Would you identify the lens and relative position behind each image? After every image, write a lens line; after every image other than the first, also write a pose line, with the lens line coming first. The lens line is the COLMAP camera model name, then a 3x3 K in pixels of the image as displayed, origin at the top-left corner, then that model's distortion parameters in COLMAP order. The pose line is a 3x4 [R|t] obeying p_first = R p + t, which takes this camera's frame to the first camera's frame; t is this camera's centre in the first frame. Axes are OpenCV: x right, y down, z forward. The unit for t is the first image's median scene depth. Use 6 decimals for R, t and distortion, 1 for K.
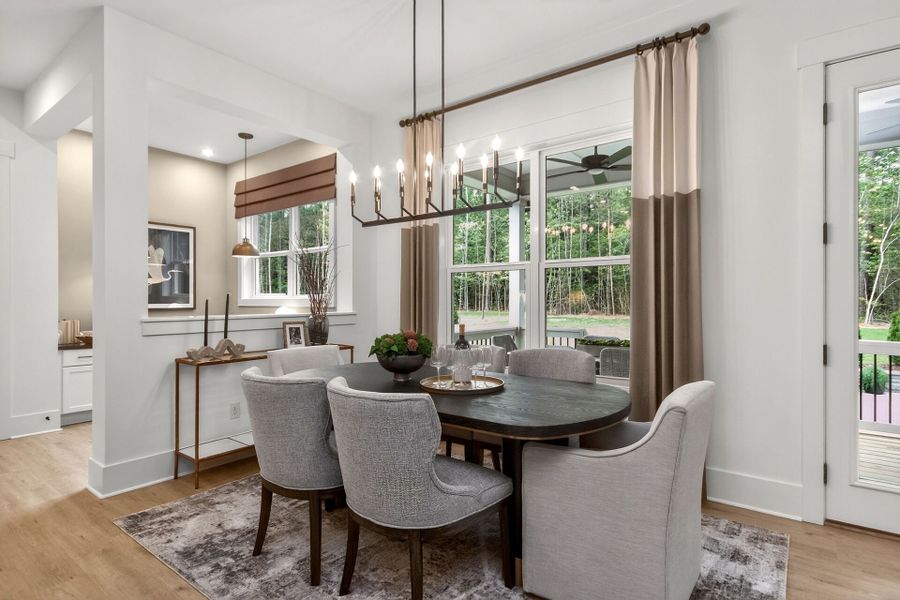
lens RADIAL K [[470.0, 0, 447.3], [0, 470.0, 302.9], [0, 0, 1]] dist [0.006613, 0.000300]
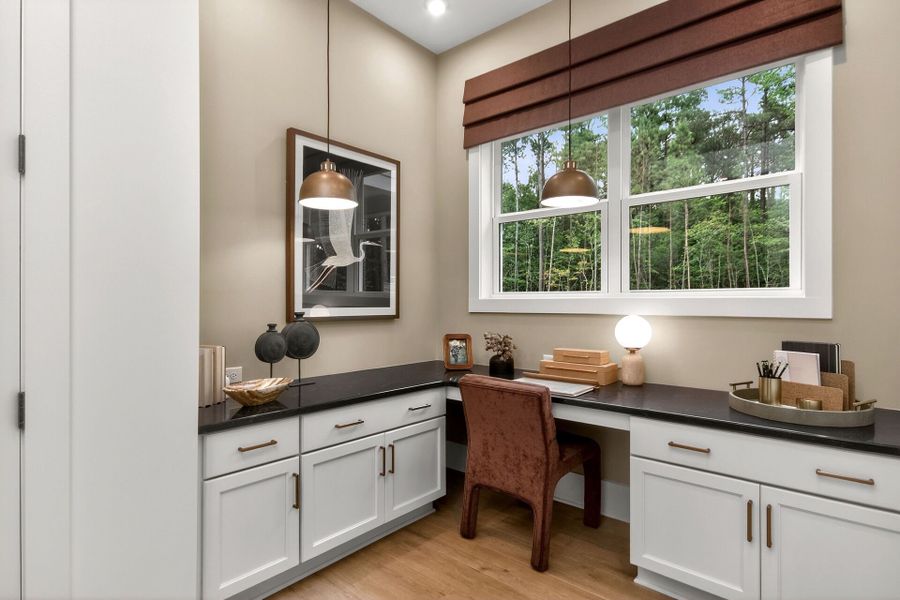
lens RADIAL K [[470.0, 0, 451.2], [0, 470.0, 300.8], [0, 0, 1]] dist [0.006613, 0.000300]
pose [[0.997458, 0.007593, -0.070848, -0.426403], [-0.008140, 0.999939, -0.007443, -0.002278], [0.070787, 0.008001, 0.997459, 0.469466]]
